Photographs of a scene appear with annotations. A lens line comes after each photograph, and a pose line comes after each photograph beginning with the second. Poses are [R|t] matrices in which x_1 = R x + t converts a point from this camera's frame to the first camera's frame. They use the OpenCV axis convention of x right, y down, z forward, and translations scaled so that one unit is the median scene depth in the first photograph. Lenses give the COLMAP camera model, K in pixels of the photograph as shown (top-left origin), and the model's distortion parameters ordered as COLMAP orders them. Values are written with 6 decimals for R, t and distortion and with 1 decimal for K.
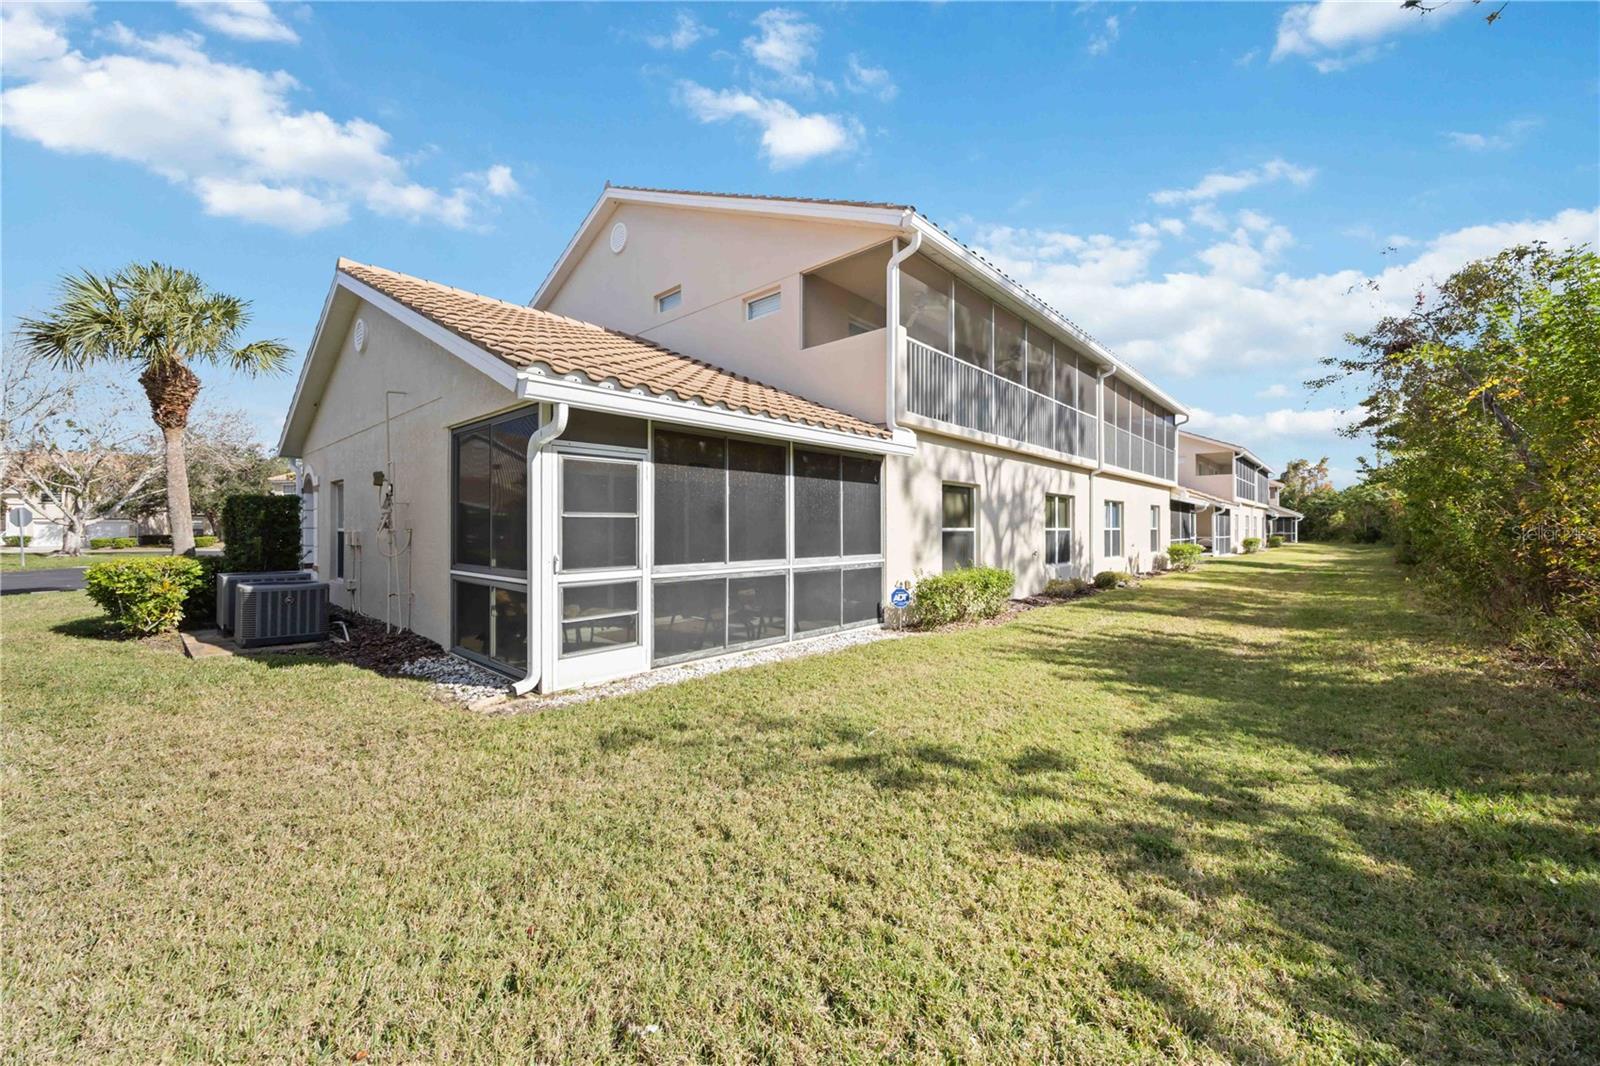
lens RADIAL K [[622.2, 0, 788.9], [0, 622.2, 532.3], [0, 0, 1]] dist [-0.000514, 0.000629]
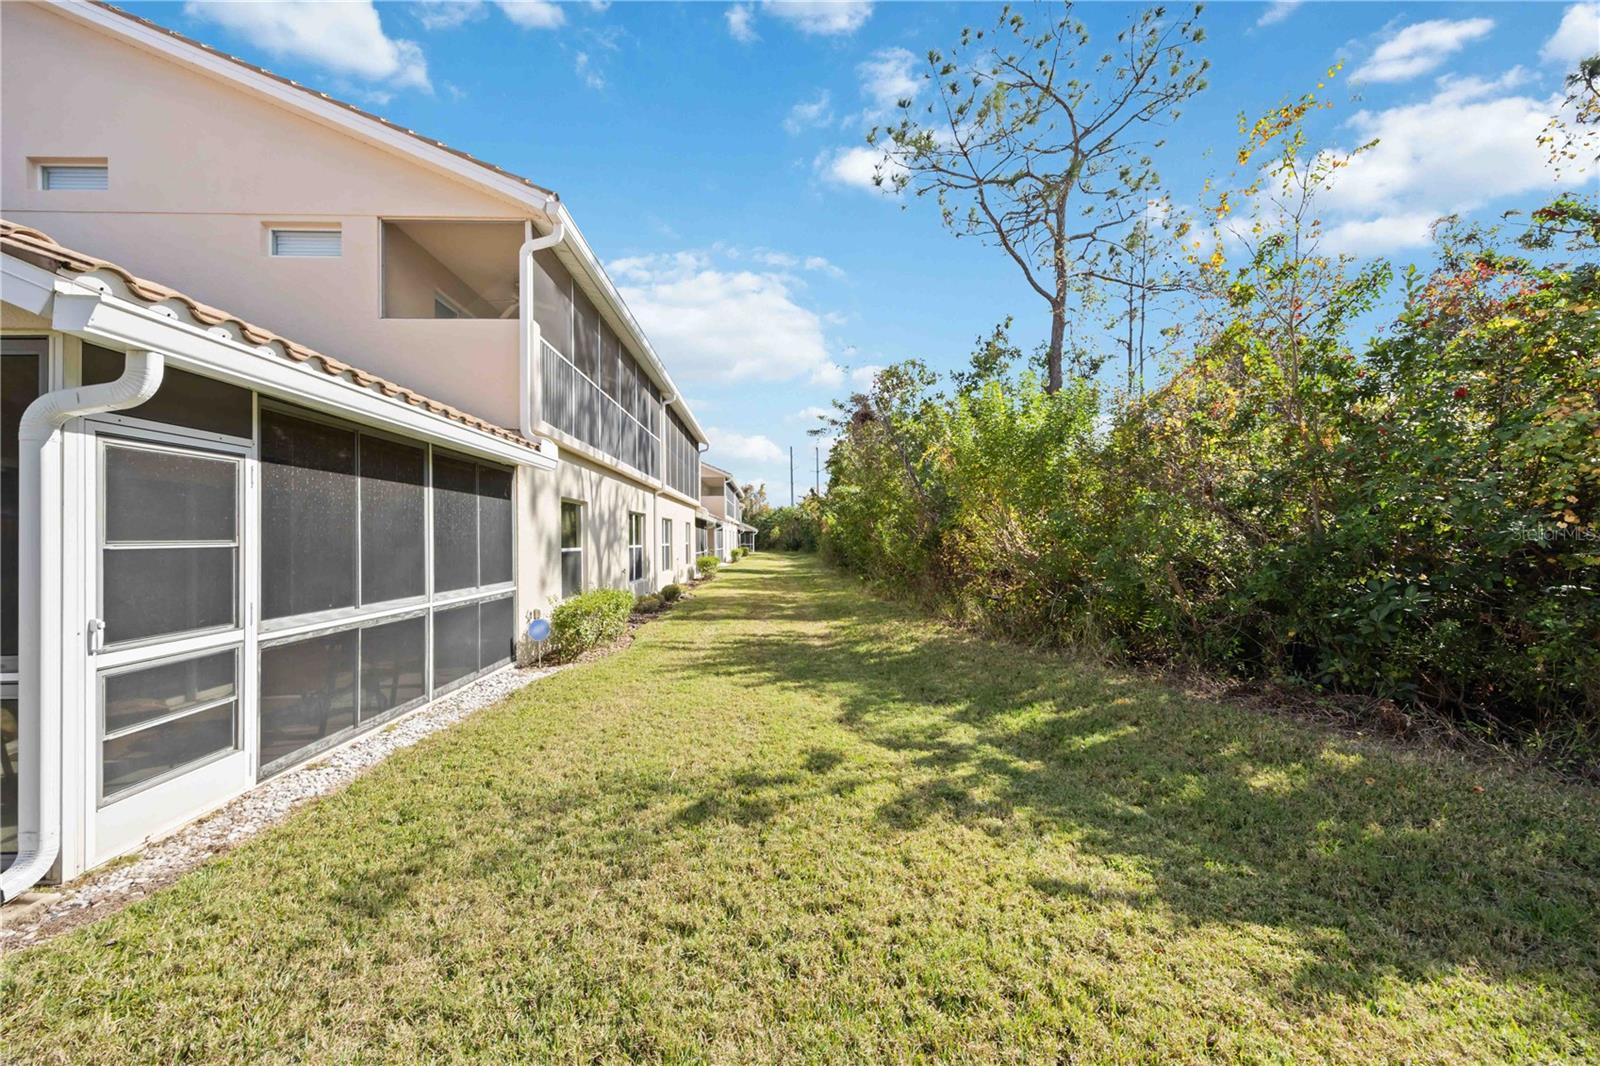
lens RADIAL K [[652.0, 0, 794.4], [0, 652.0, 535.2], [0, 0, 1]] dist [0.007974, -0.000583]
pose [[0.694849, -0.004821, 0.719140, -0.298576], [0.015962, 0.999835, -0.008720, -0.019064], [-0.718979, 0.017538, 0.694811, 0.122246]]
